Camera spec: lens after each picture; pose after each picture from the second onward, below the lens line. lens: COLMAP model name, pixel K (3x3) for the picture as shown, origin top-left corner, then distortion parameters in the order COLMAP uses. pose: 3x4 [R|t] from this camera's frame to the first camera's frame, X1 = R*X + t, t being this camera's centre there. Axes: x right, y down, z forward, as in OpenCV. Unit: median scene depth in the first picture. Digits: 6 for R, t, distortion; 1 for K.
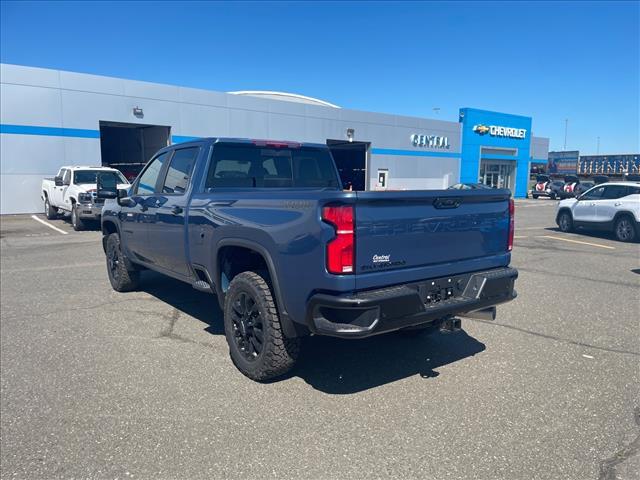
lens RADIAL K [[484.9, 0, 320.1], [0, 484.9, 247.3], [0, 0, 1]] dist [0.092075, -0.127936]
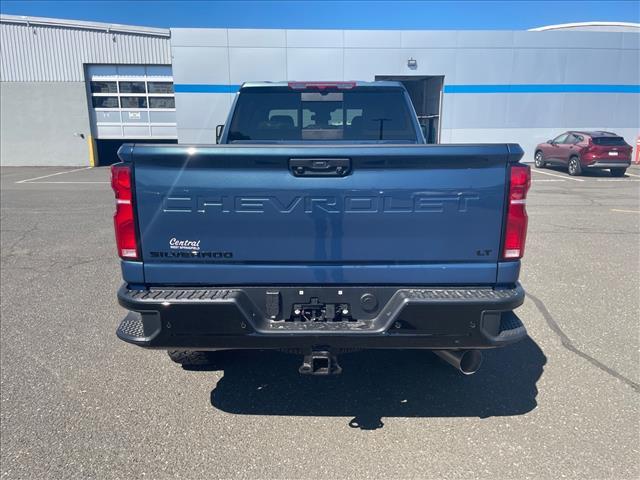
lens RADIAL K [[484.9, 0, 320.1], [0, 484.9, 247.3], [0, 0, 1]] dist [0.092075, -0.127936]
pose [[0.802896, 0.132565, -0.581192, 0.530207], [-0.078914, 0.990016, 0.116798, -0.053307], [0.590872, -0.047913, 0.805341, 0.429328]]
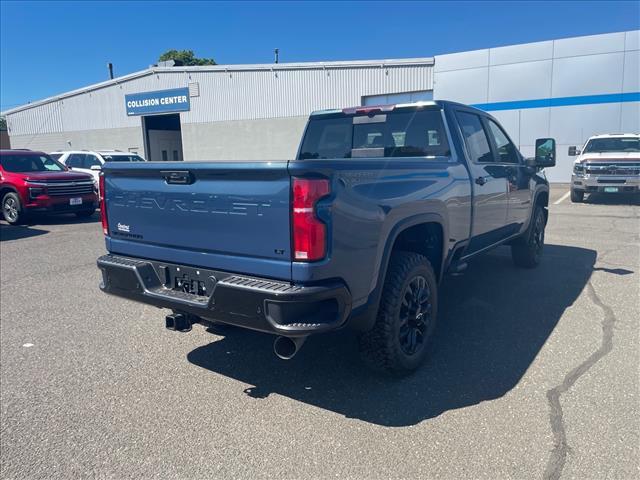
lens RADIAL K [[484.9, 0, 320.0], [0, 484.9, 240.0], [0, 0, 1]] dist [0.090956, -0.129756]
pose [[0.321491, 0.150744, -0.934837, 0.966789], [-0.107393, 0.986682, 0.122172, -0.096367], [0.940803, 0.061118, 0.333398, 0.810829]]
